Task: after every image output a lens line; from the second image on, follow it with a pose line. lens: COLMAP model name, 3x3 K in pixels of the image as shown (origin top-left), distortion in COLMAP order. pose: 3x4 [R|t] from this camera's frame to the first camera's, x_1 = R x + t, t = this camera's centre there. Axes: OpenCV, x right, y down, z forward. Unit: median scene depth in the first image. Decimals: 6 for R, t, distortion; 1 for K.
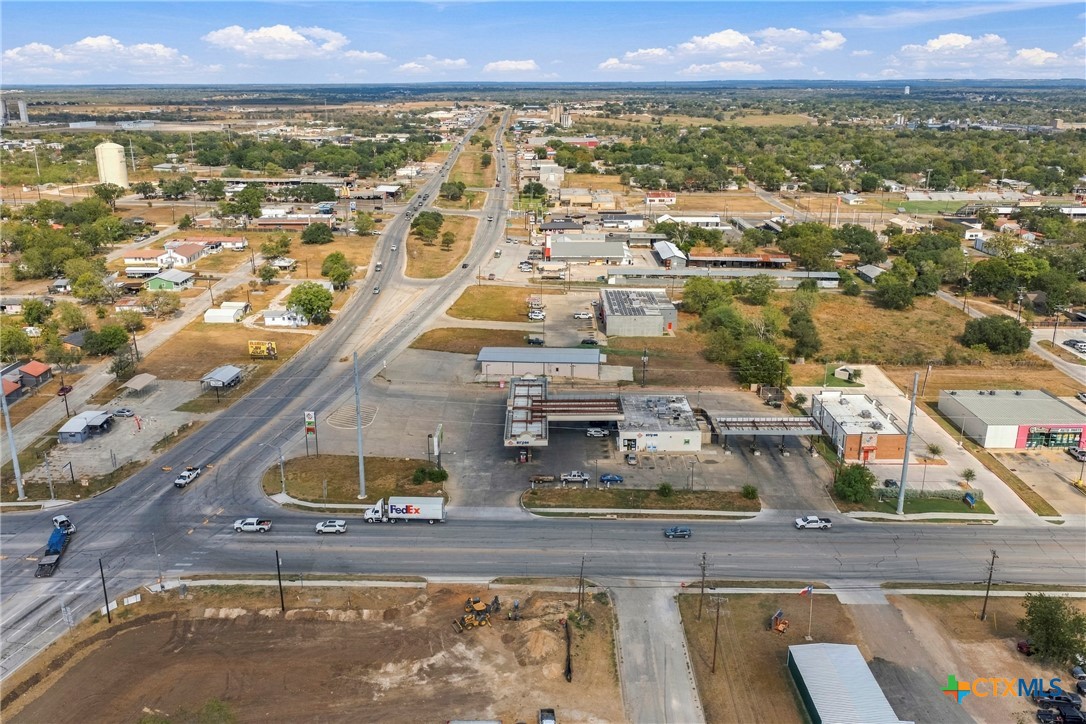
lens RADIAL K [[900.5, 0, 541.9], [0, 900.5, 359.9], [0, 0, 1]] dist [0.003768, -0.005443]
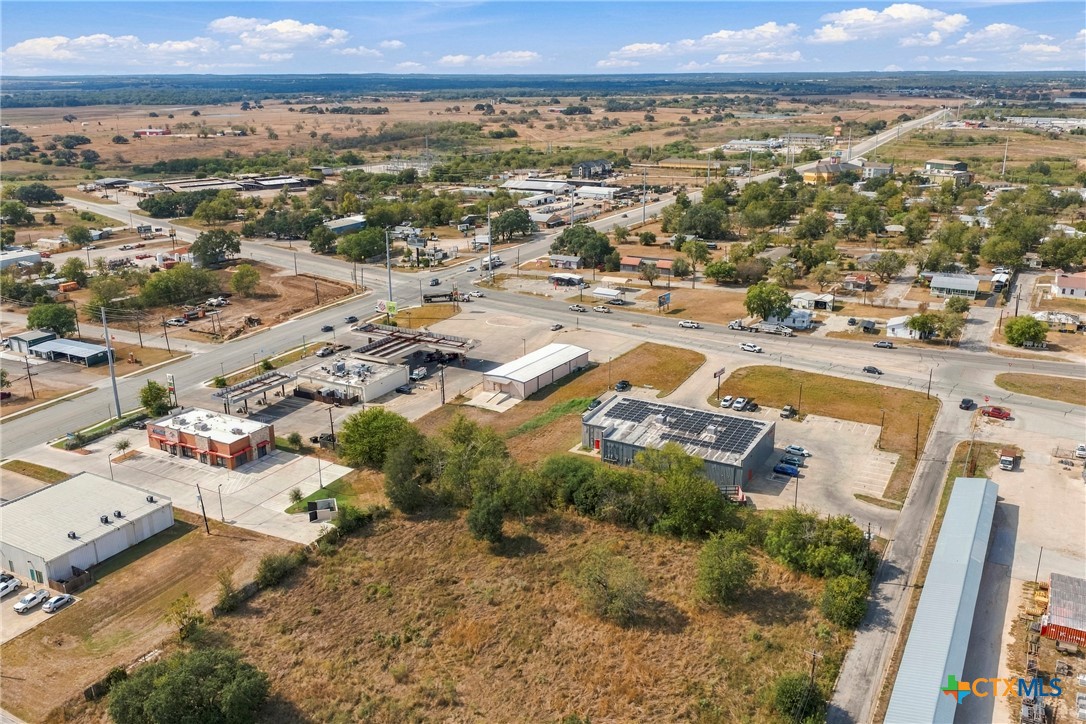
lens RADIAL K [[903.1, 0, 540.5], [0, 903.1, 367.3], [0, 0, 1]] dist [0.005749, -0.009134]
pose [[-0.484804, 0.277472, -0.829442, 1.025572], [-0.252817, 0.863402, 0.436602, -0.542219], [0.837287, 0.421364, -0.348431, 1.704928]]
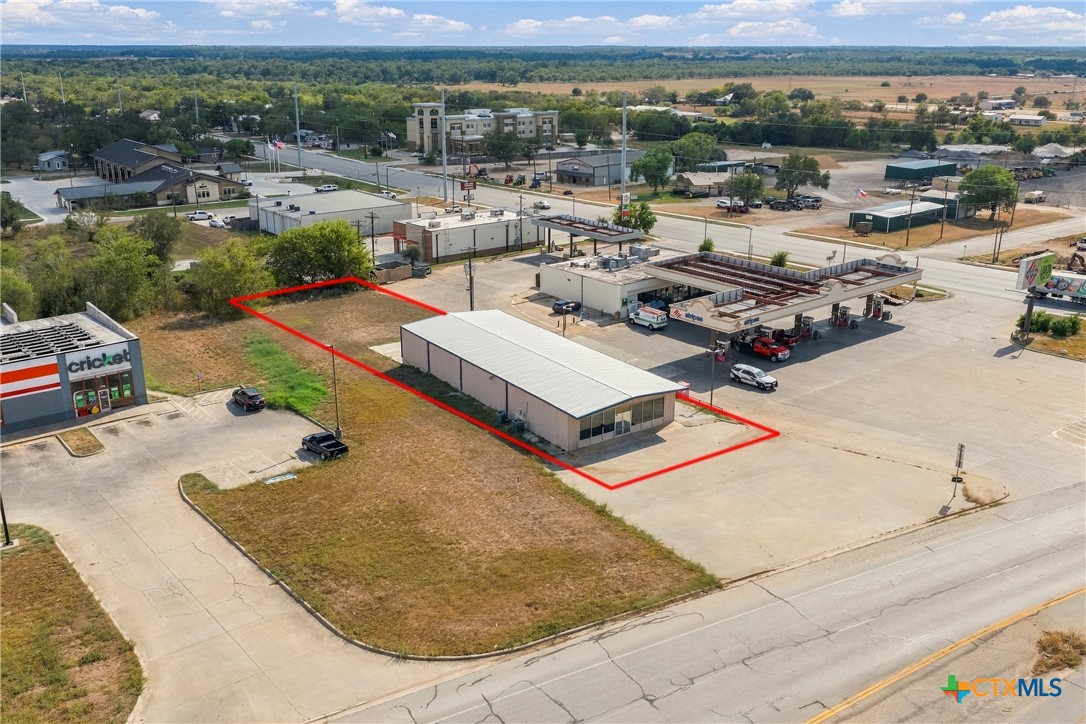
lens RADIAL K [[943.2, 0, 543.0], [0, 943.2, 362.0], [0, 0, 1]] dist [0.012879, -0.016081]
pose [[-0.636893, -0.244488, 0.731159, -0.370572], [0.228648, 0.845813, 0.481996, -0.240907], [-0.736266, 0.474157, -0.482791, 1.504089]]
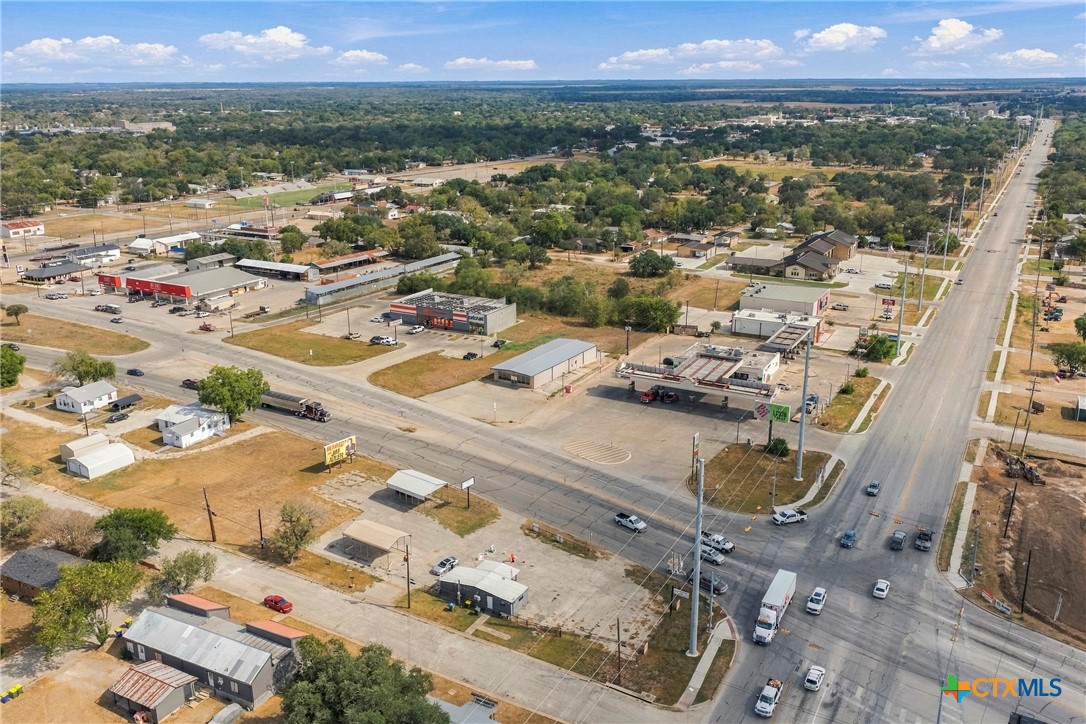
lens RADIAL K [[900.5, 0, 541.9], [0, 900.5, 359.9], [0, 0, 1]] dist [0.003768, -0.005443]
pose [[0.484163, -0.262060, 0.834812, -1.051320], [0.265739, 0.953068, 0.145063, -0.184995], [-0.833648, 0.151608, 0.531080, 0.609550]]
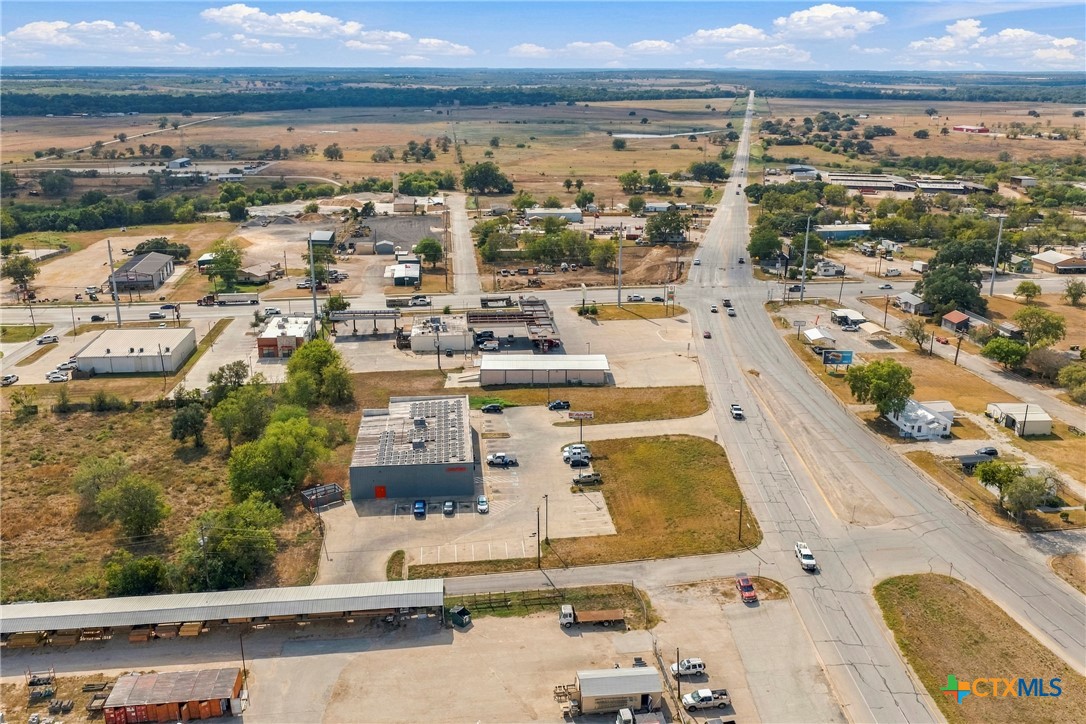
lens RADIAL K [[904.1, 0, 544.0], [0, 904.1, 408.0], [0, 0, 1]] dist [-0.005793, 0.073406]
pose [[-0.994159, 0.032441, -0.102935, 0.122814], [-0.037705, 0.789256, 0.612905, -0.698077], [0.101125, 0.613207, -0.783423, 2.251425]]
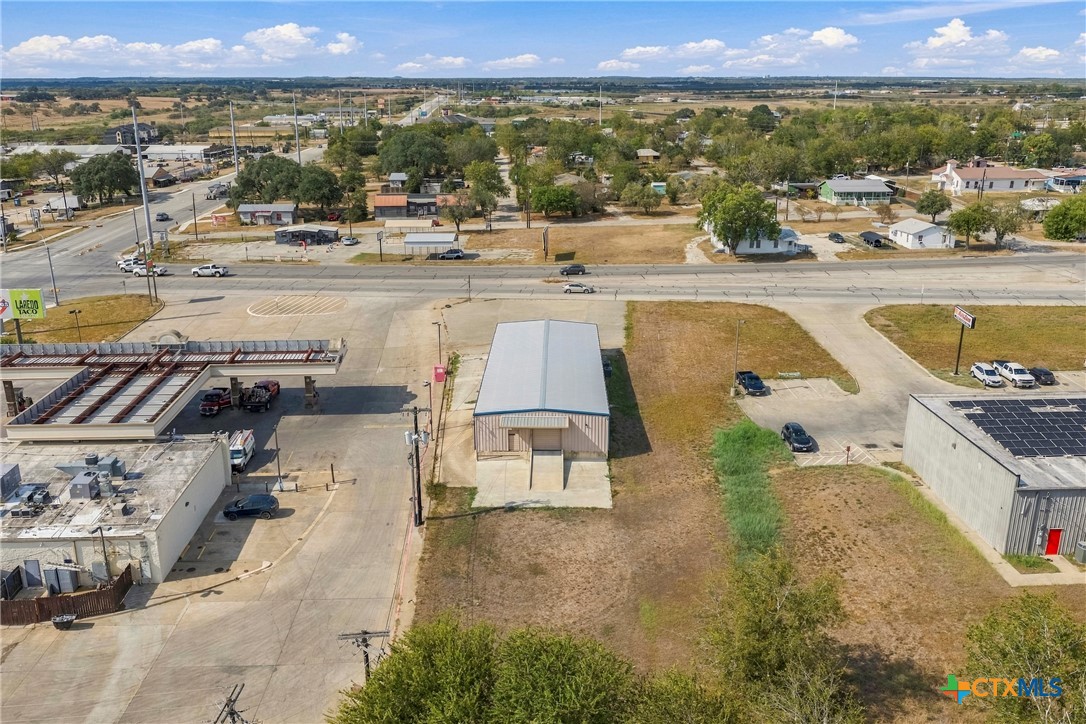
lens RADIAL K [[903.1, 0, 540.5], [0, 903.1, 367.3], [0, 0, 1]] dist [0.005749, -0.009134]
pose [[0.056623, 0.309199, -0.949310, 0.487709], [-0.297429, 0.912887, 0.279595, -0.148454], [0.953063, 0.266521, 0.143655, 1.192469]]
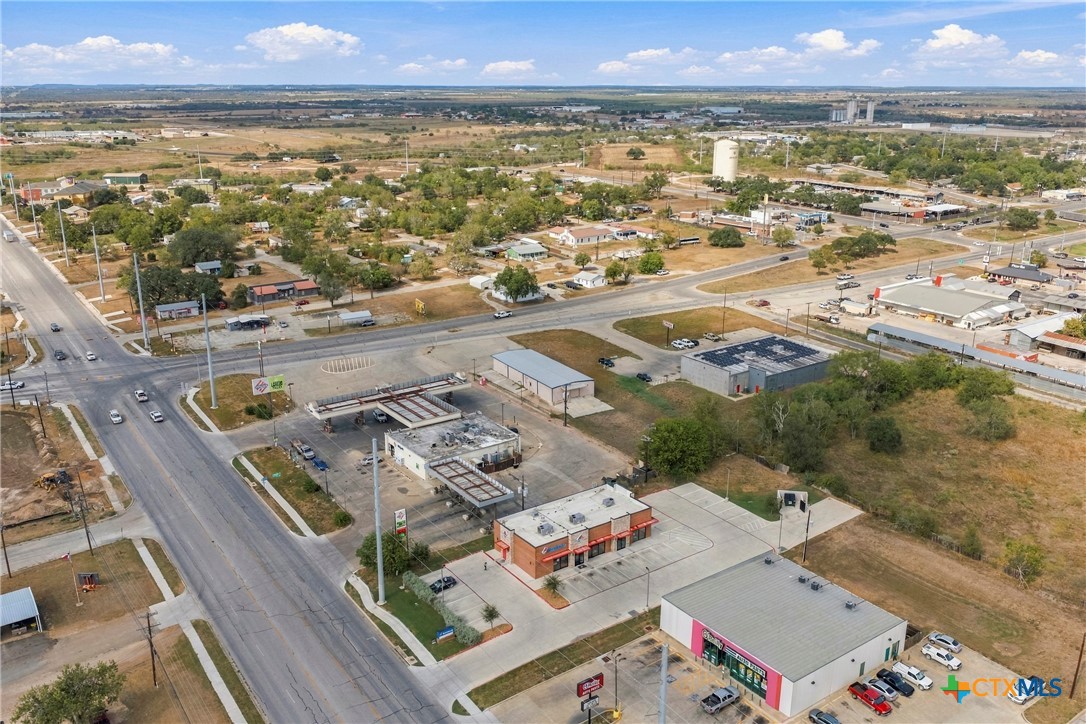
lens RADIAL K [[900.5, 0, 541.9], [0, 900.5, 359.9], [0, 0, 1]] dist [0.003768, -0.005443]
pose [[0.578955, 0.241978, -0.778625, 0.960518], [-0.243631, 0.962661, 0.118018, -0.163773], [0.778110, 0.121370, 0.616291, 0.503983]]
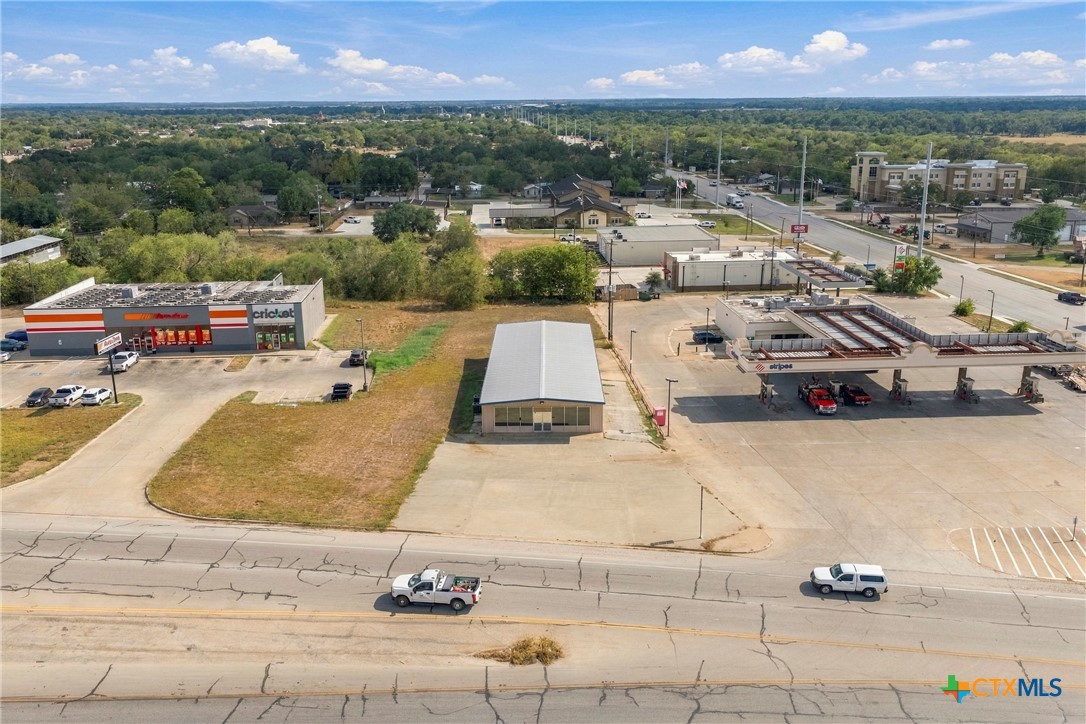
lens RADIAL K [[900.5, 0, 541.9], [0, 900.5, 359.9], [0, 0, 1]] dist [0.003768, -0.005443]
pose [[-0.073183, -0.274965, 0.958665, -0.532563], [0.304330, 0.909239, 0.284021, -0.163077], [-0.949751, 0.312536, 0.017139, 1.259742]]
